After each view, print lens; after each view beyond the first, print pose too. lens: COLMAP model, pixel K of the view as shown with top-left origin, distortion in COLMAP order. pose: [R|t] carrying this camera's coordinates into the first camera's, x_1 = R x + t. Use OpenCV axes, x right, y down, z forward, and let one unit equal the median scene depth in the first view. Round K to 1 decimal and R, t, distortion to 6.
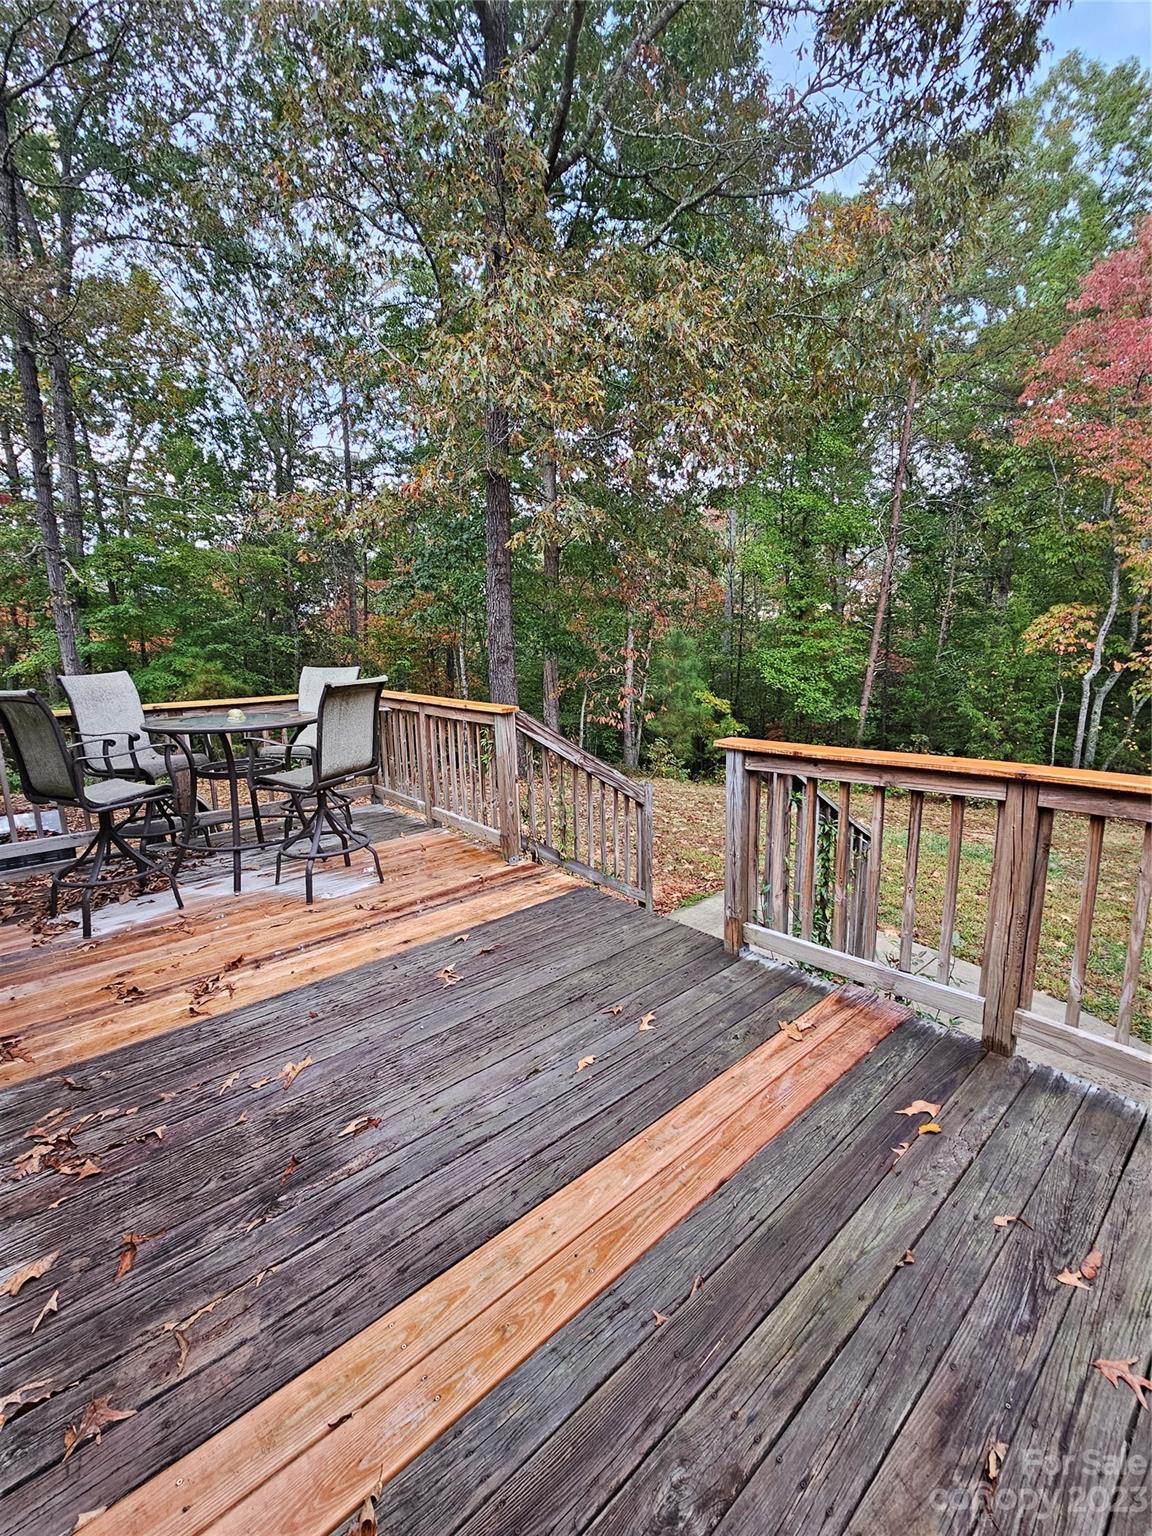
lens RADIAL K [[666.3, 0, 583.4], [0, 666.3, 765.7], [0, 0, 1]] dist [-0.001176, -0.000009]
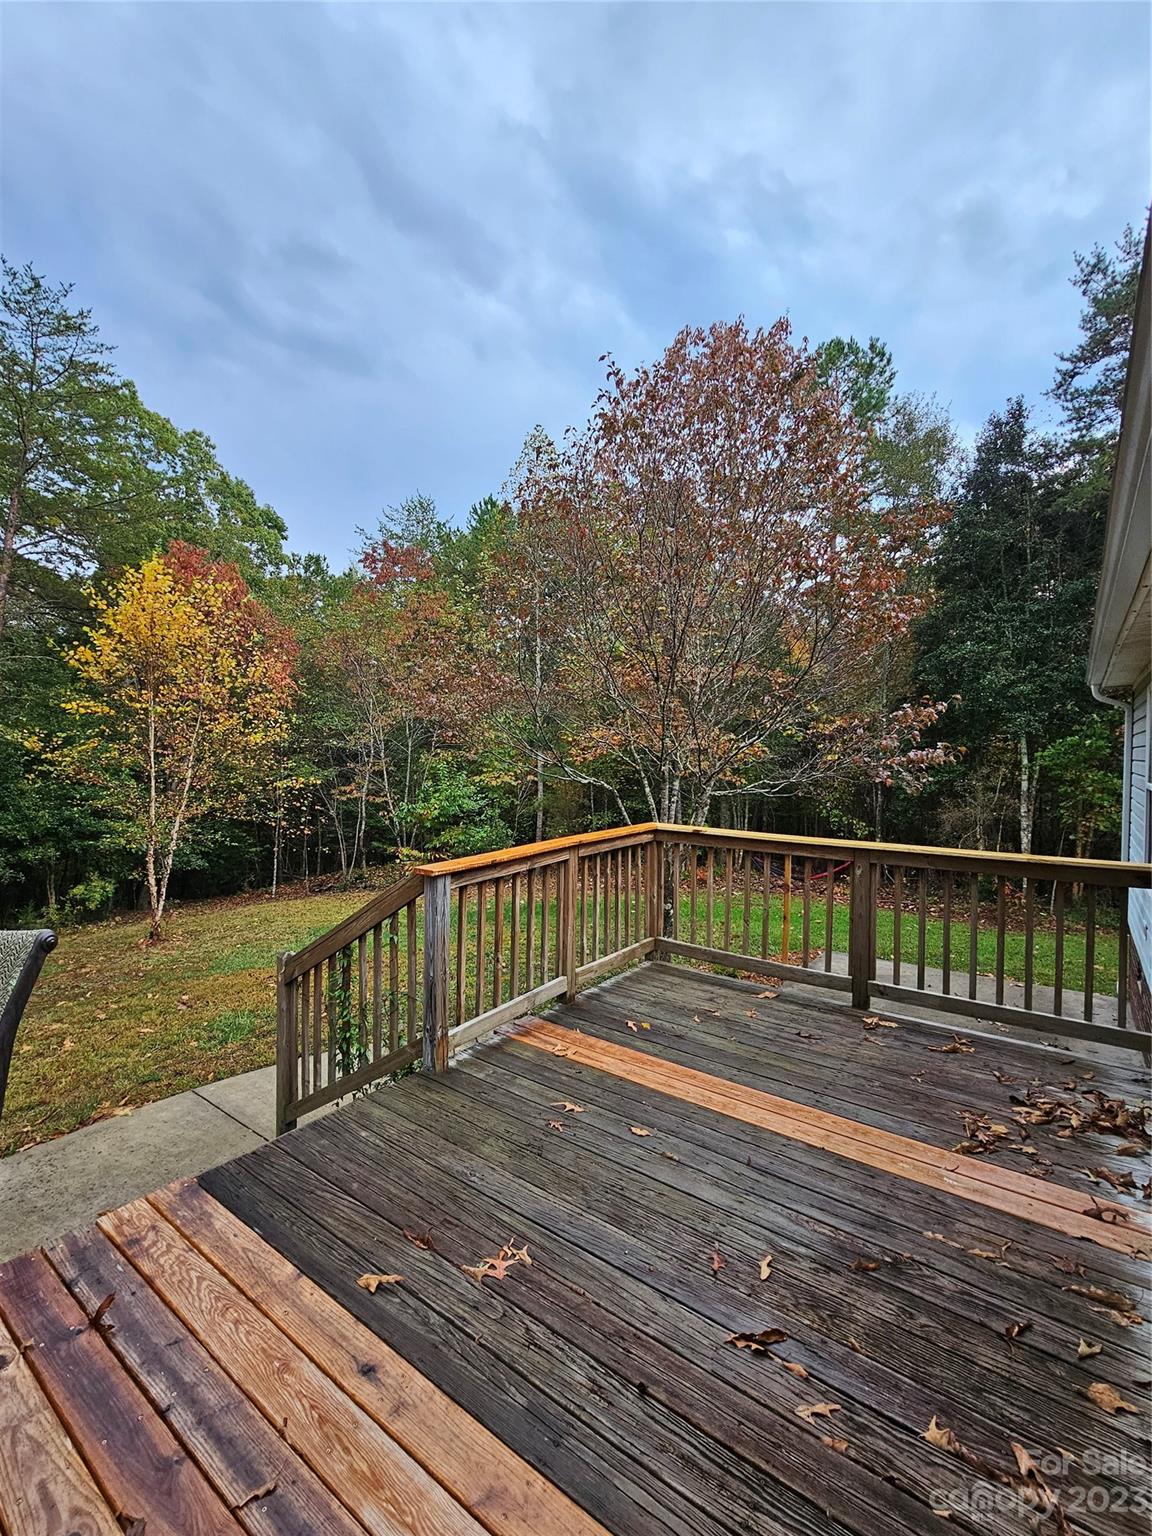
lens RADIAL K [[666.3, 0, 582.2], [0, 666.3, 760.1], [0, 0, 1]] dist [-0.001176, -0.000009]
pose [[-0.206023, 0.000234, 0.978547, -1.094534], [0.175411, 0.983811, 0.036696, -0.256989], [-0.962697, 0.179209, -0.202729, 1.177320]]
